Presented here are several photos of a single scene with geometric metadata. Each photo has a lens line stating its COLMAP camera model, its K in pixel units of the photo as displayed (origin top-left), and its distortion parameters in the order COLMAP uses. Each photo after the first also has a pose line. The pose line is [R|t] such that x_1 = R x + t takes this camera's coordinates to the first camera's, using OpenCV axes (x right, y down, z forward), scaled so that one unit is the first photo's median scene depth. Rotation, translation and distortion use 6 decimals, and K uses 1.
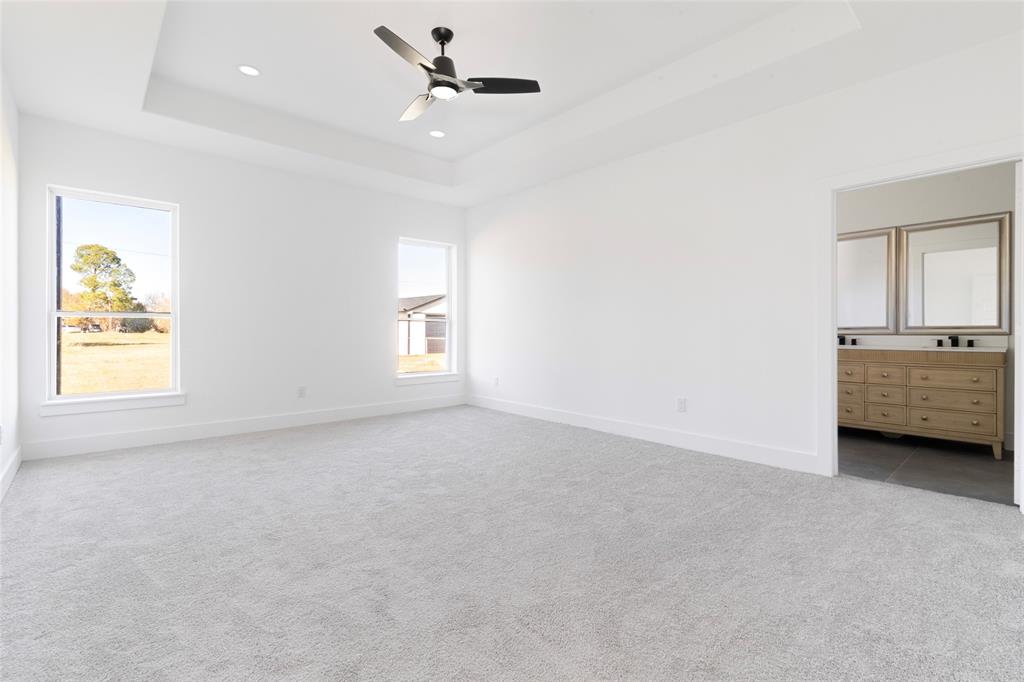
lens RADIAL K [[467.5, 0, 509.4], [0, 467.5, 337.0], [0, 0, 1]] dist [0.019317, 0.000087]
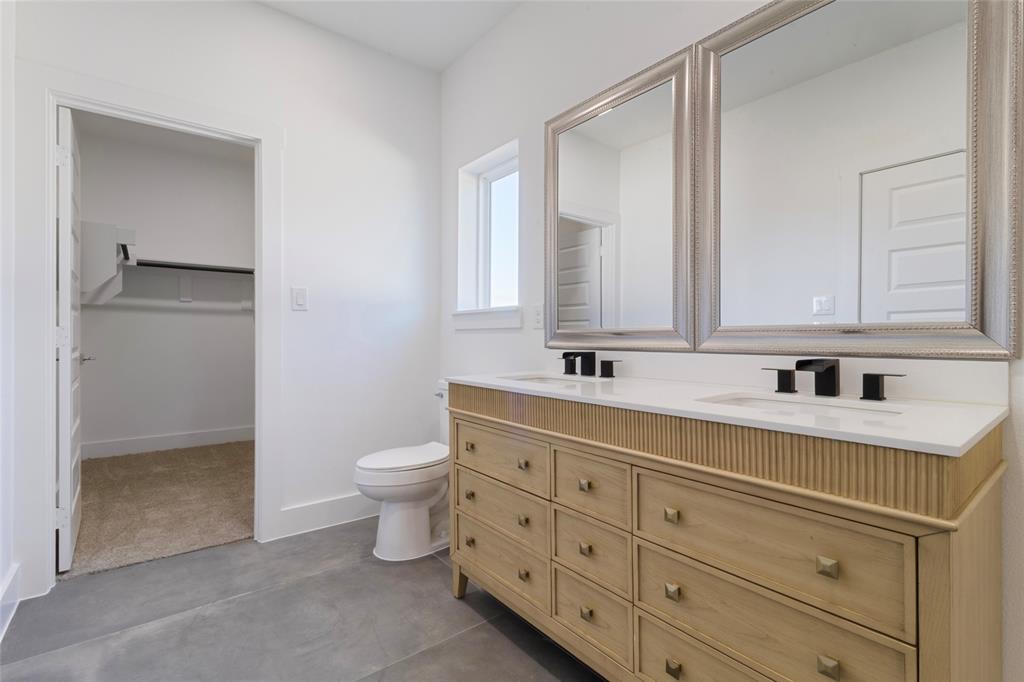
lens RADIAL K [[467.5, 0, 514.6], [0, 467.5, 340.4], [0, 0, 1]] dist [0.019317, 0.000087]
pose [[0.997998, 0.002132, -0.063214, 0.763442], [-0.002810, 0.999940, -0.010629, -0.009849], [0.063187, 0.010786, 0.997943, 0.697288]]
